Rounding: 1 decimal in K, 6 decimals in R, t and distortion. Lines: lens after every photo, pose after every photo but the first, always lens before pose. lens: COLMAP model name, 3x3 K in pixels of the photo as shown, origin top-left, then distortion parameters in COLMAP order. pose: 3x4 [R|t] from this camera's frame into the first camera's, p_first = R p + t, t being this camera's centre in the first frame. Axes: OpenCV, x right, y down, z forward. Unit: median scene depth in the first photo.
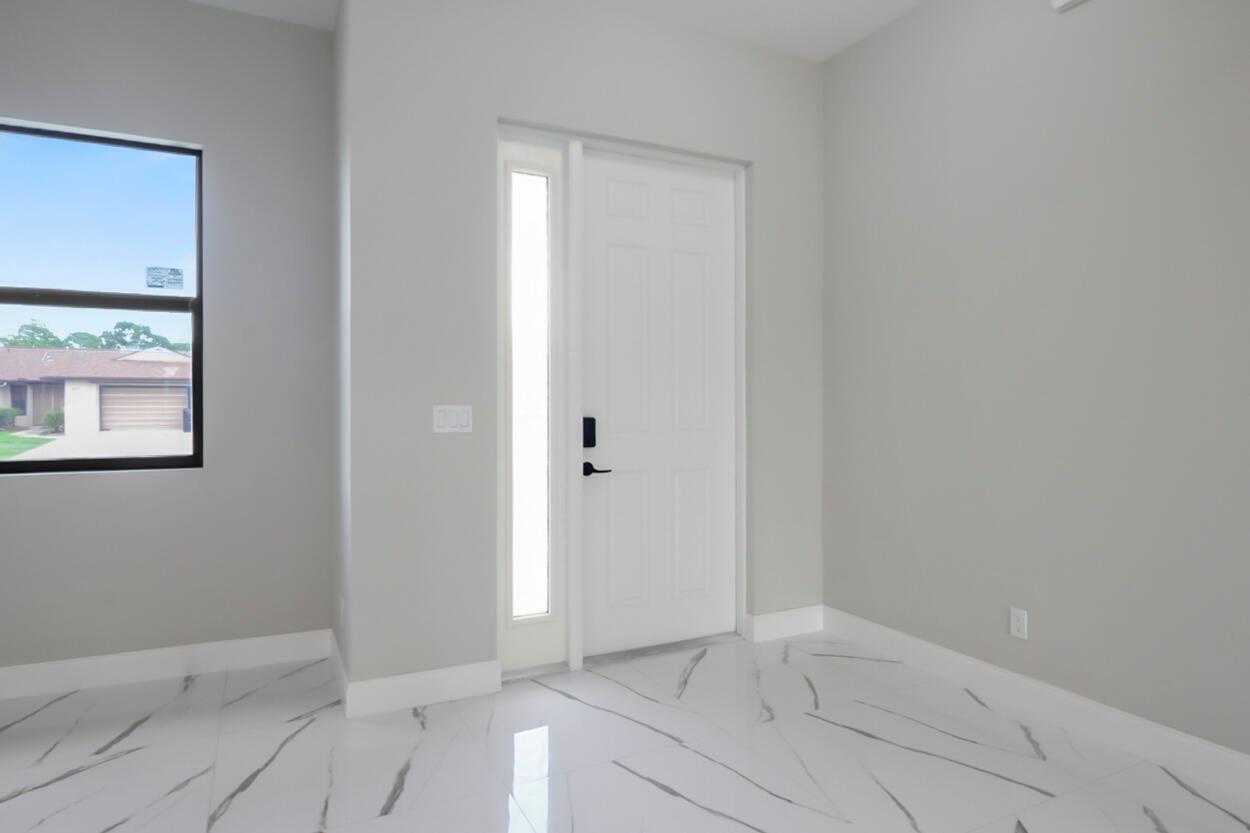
lens RADIAL K [[733.1, 0, 637.4], [0, 733.1, 405.9], [0, 0, 1]] dist [-0.001721, -0.001562]
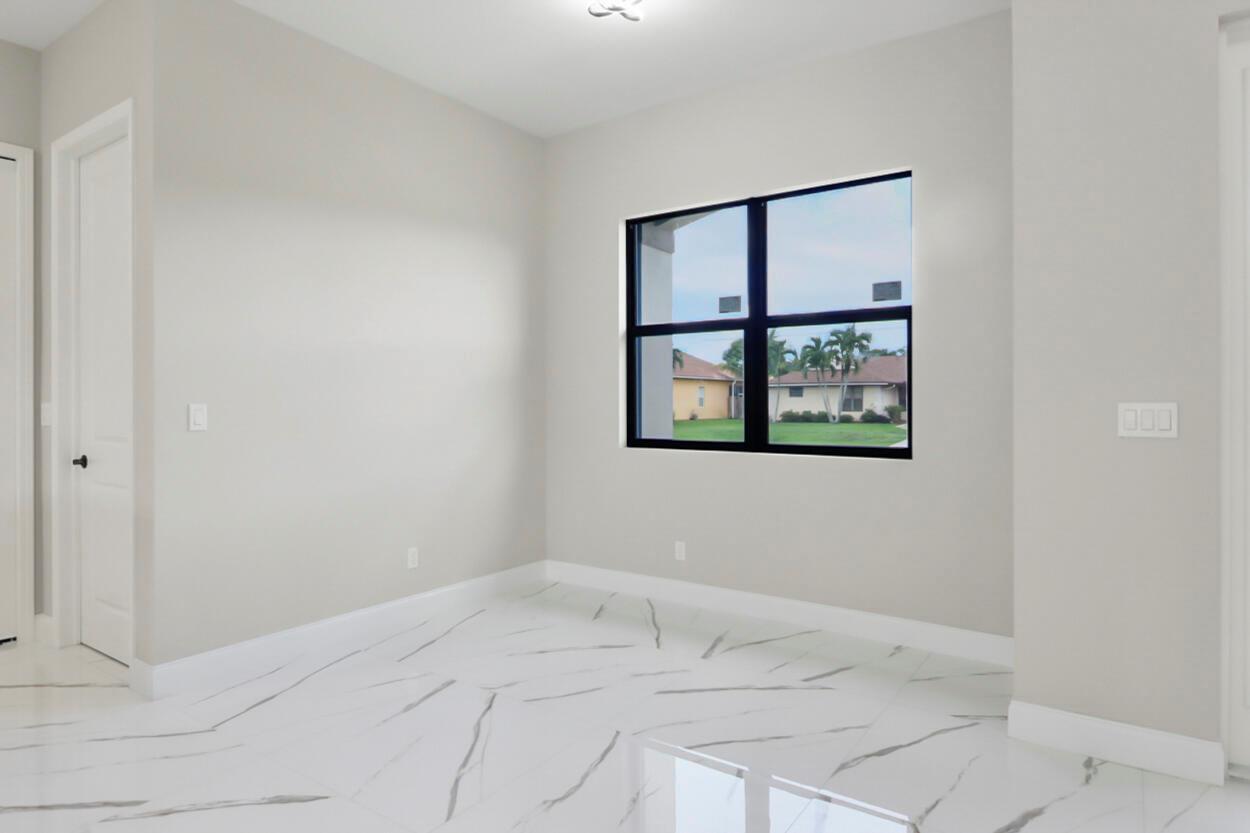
lens RADIAL K [[733.1, 0, 637.4], [0, 733.1, 405.9], [0, 0, 1]] dist [-0.001721, -0.001562]
pose [[0.479851, 0.006214, -0.877328, 0.190560], [-0.004279, 0.999980, 0.004743, 0.000892], [0.877339, 0.001478, 0.479868, 0.128367]]
